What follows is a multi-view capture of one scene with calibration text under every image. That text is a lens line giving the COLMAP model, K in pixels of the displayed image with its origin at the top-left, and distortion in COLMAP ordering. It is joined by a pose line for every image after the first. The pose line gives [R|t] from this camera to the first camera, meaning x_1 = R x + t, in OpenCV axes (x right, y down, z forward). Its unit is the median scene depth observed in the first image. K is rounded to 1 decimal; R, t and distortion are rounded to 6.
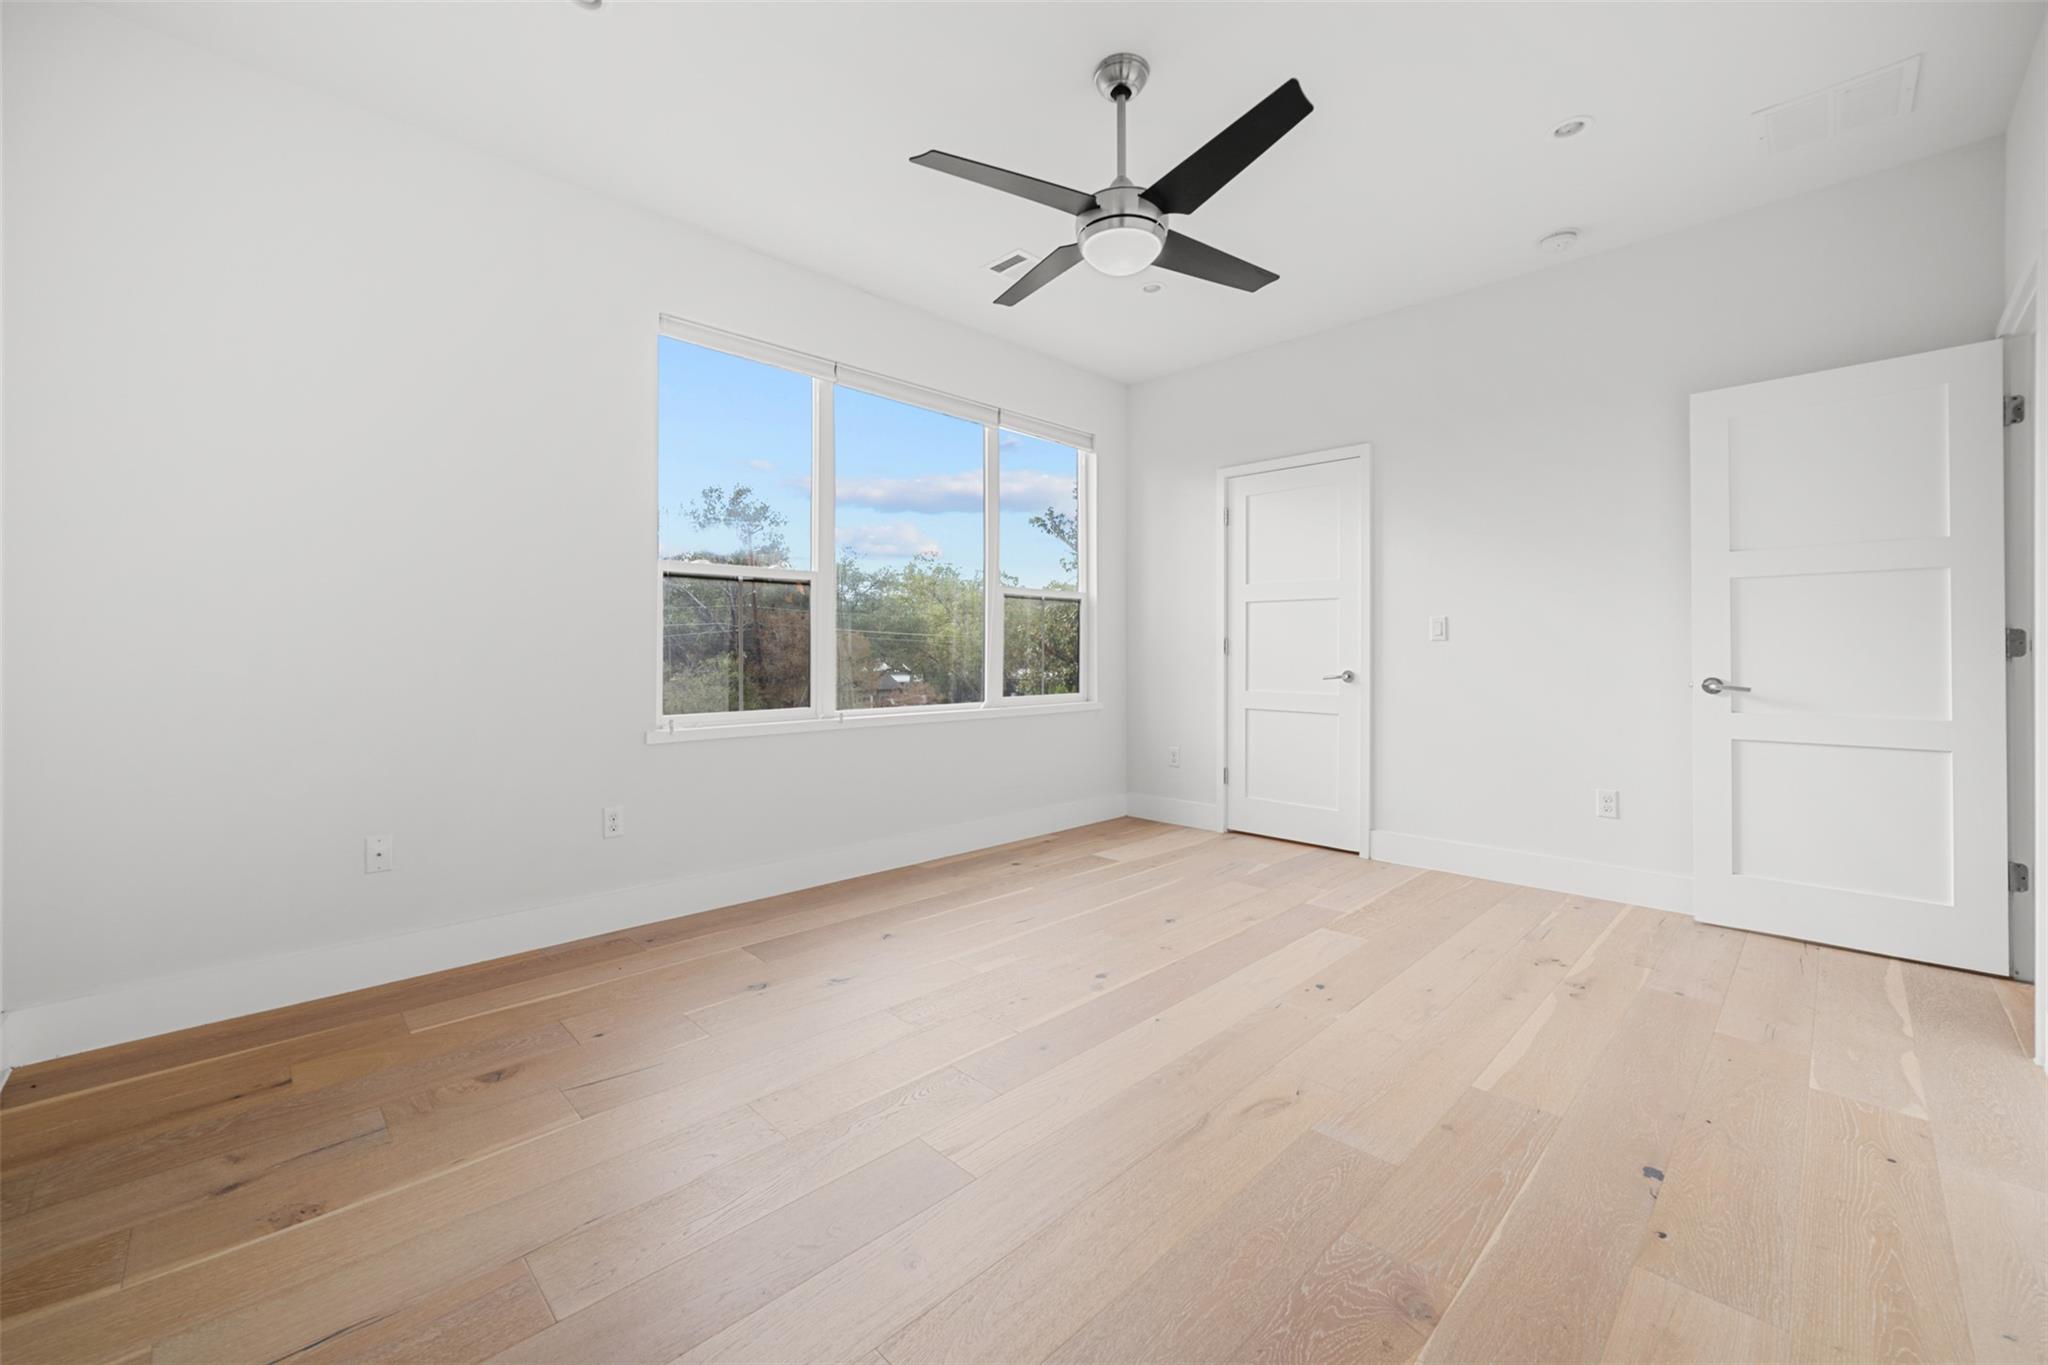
lens RADIAL K [[791.0, 0, 1021.4], [0, 791.0, 654.8], [0, 0, 1]] dist [0.000698, 0.000156]
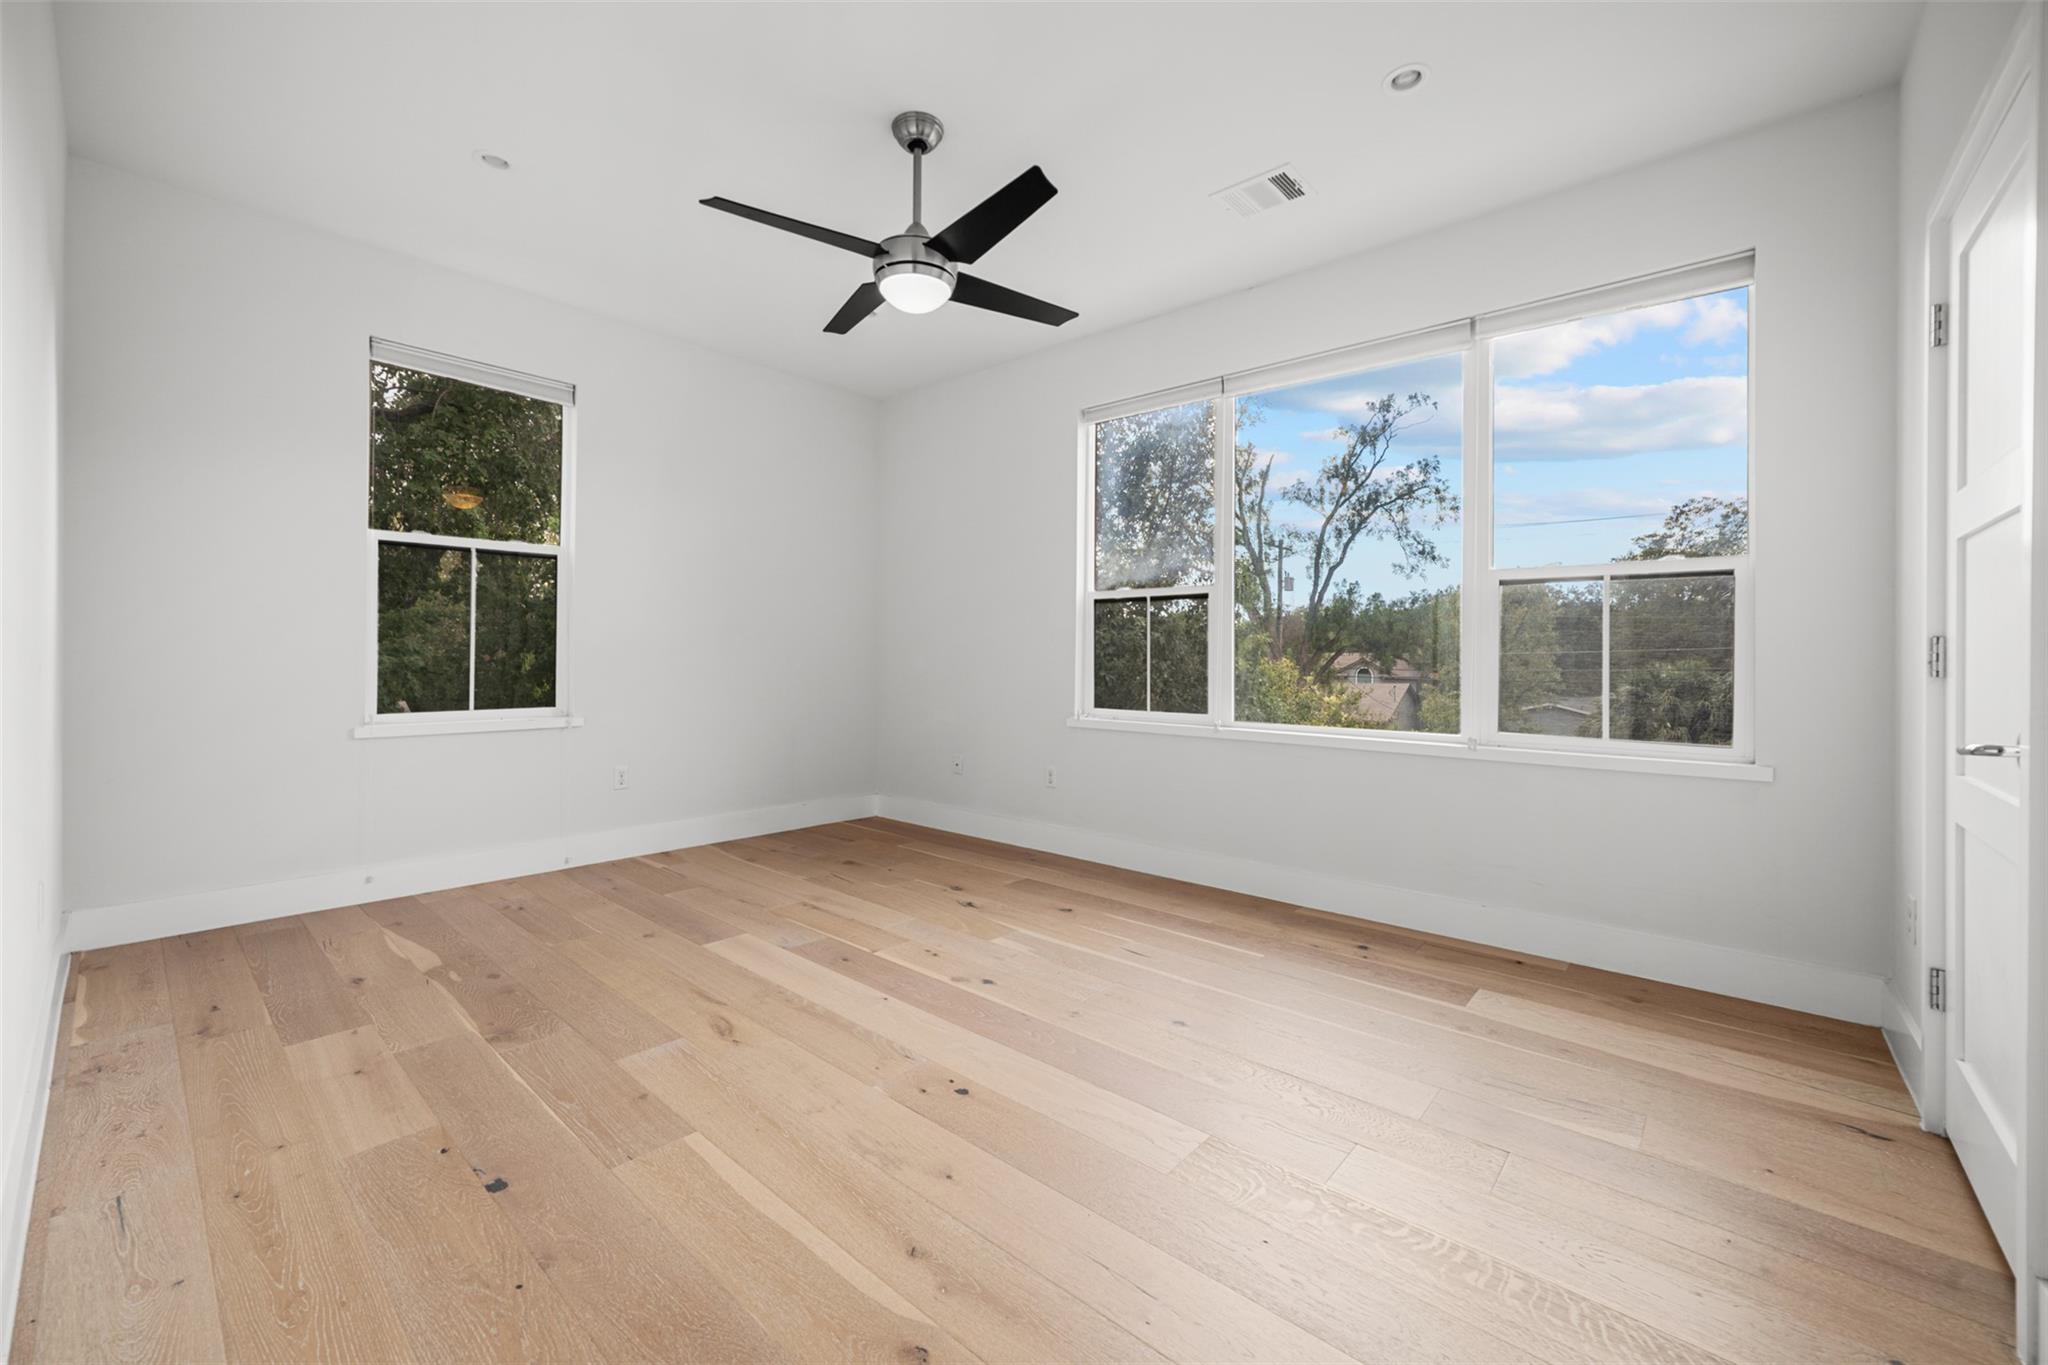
lens RADIAL K [[810.6, 0, 1021.4], [0, 810.6, 653.5], [0, 0, 1]] dist [-0.017106, -0.000043]
pose [[0.084068, -0.009288, -0.996417, 1.255523], [-0.016343, 0.999809, -0.010698, 0.002153], [0.996326, 0.017184, 0.083900, 1.060084]]
